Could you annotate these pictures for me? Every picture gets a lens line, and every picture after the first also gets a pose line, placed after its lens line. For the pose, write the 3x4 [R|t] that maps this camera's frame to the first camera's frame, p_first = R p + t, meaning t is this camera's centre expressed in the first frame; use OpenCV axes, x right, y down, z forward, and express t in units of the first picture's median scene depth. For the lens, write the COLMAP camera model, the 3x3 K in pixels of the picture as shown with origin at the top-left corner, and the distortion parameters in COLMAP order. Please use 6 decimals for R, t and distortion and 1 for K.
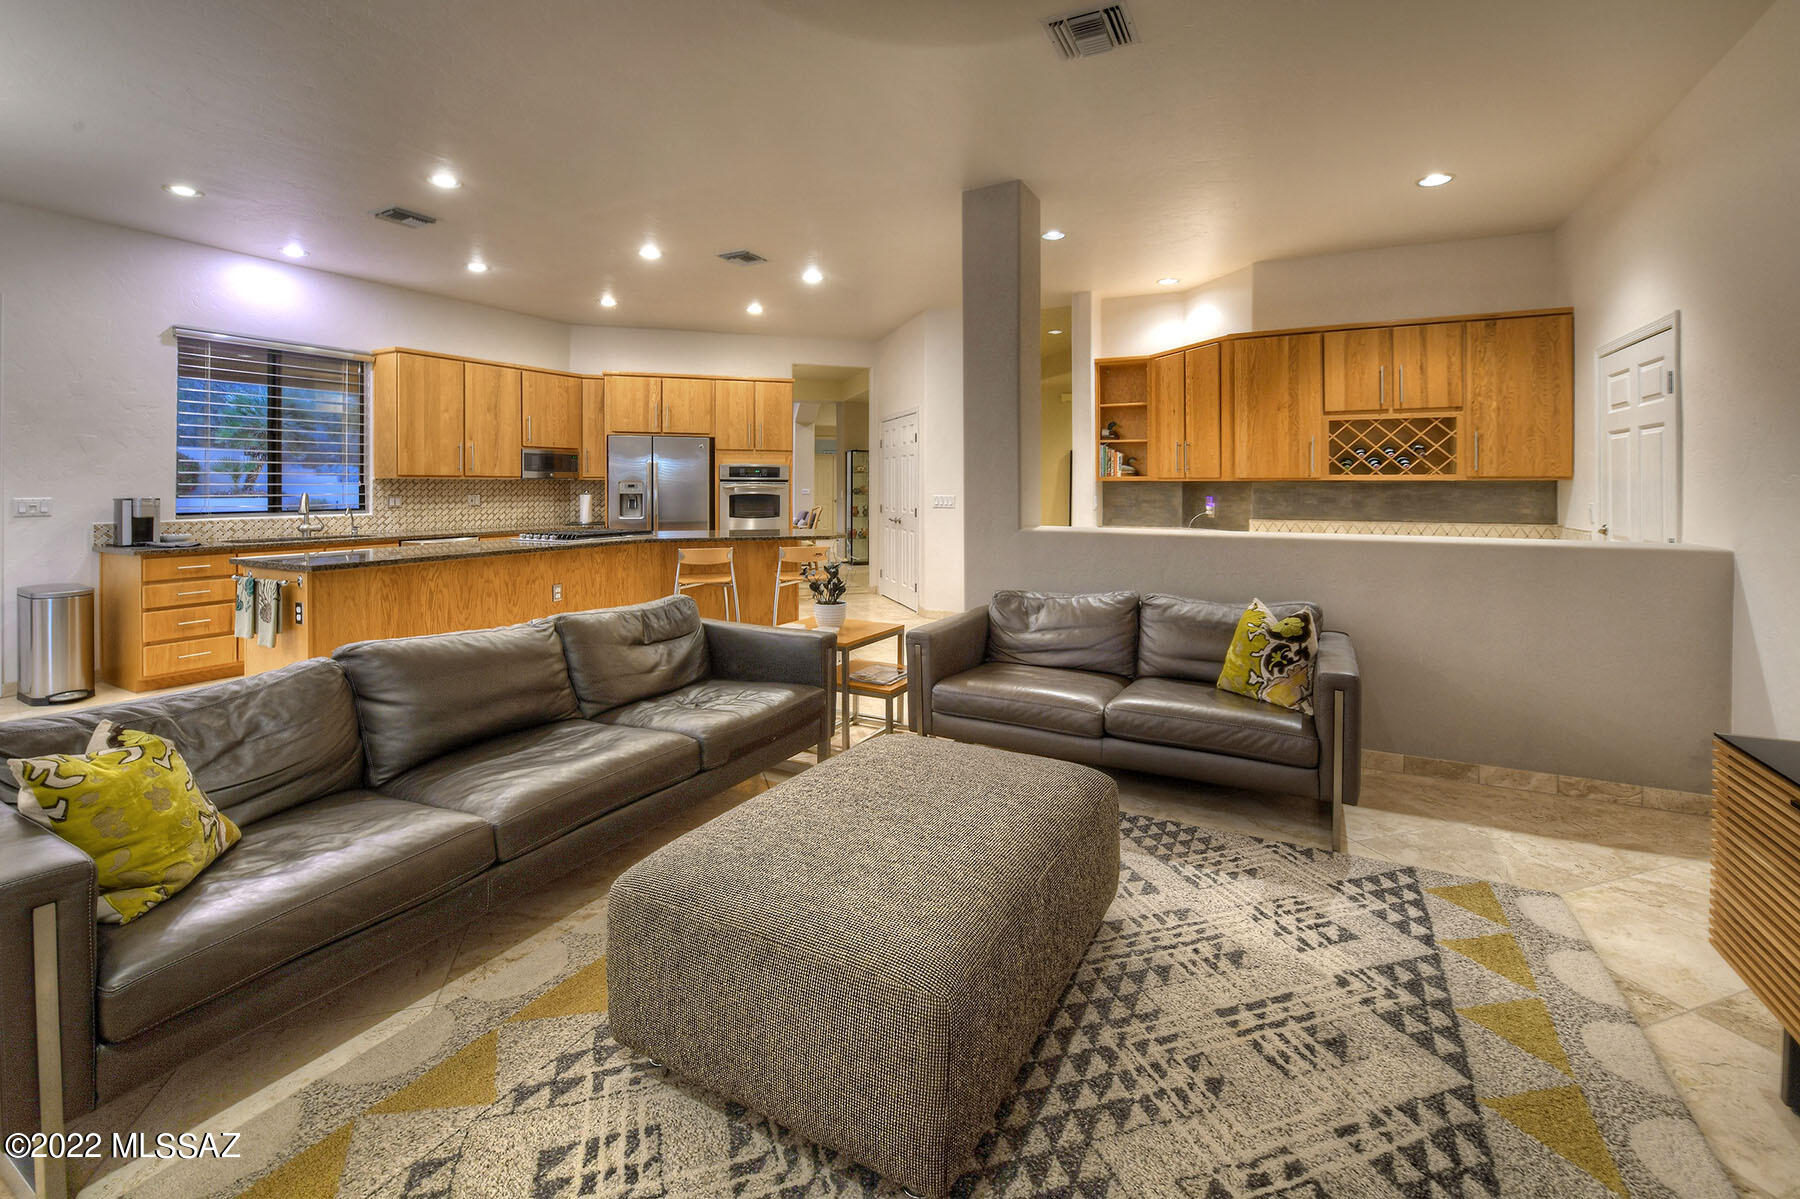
lens RADIAL K [[773.2, 0, 907.3], [0, 773.2, 479.5], [0, 0, 1]] dist [0.001226, 0.000305]
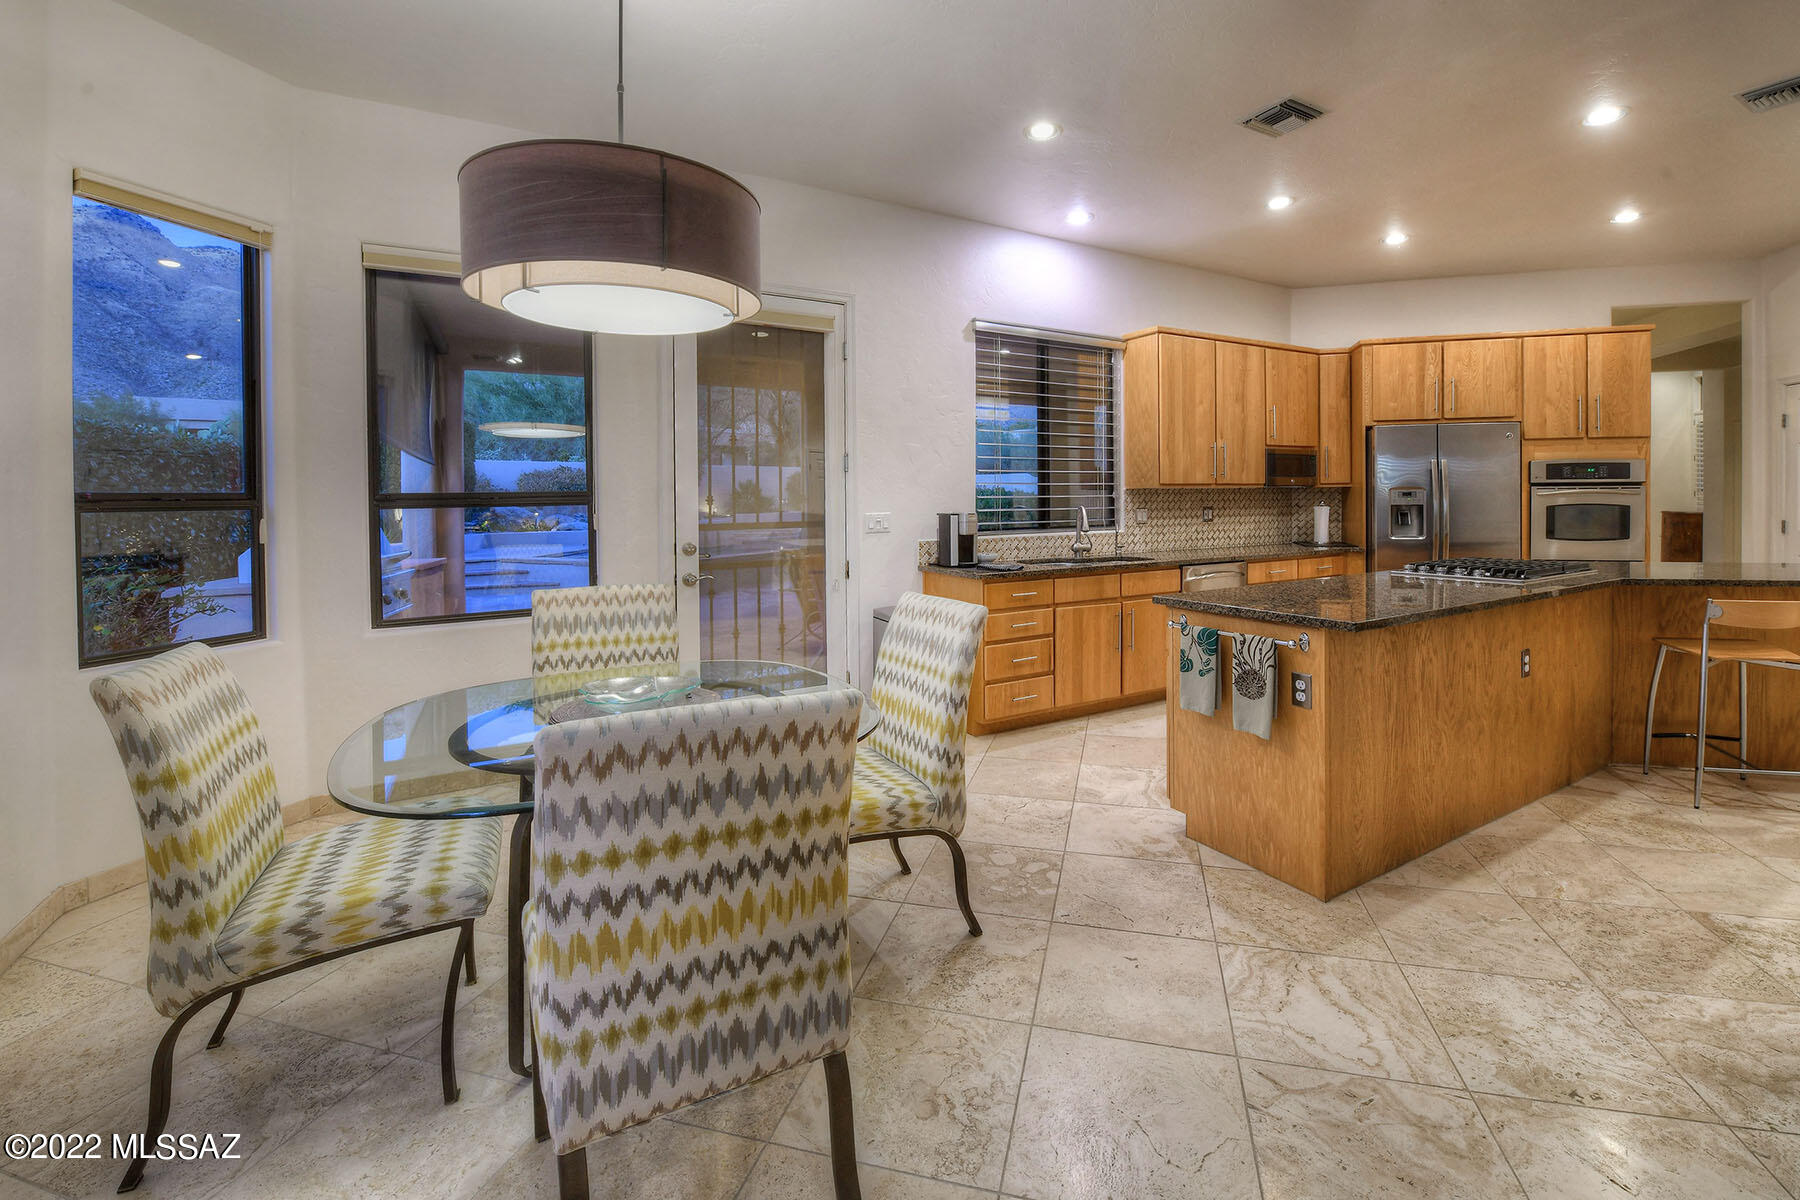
lens RADIAL K [[773.2, 0, 907.3], [0, 773.2, 480.0], [0, 0, 1]] dist [0.001226, 0.000305]
pose [[0.841655, -0.024541, -0.539457, -0.429342], [0.016623, 0.999671, -0.019543, 0.001934], [0.539759, 0.007481, 0.841786, 0.165041]]
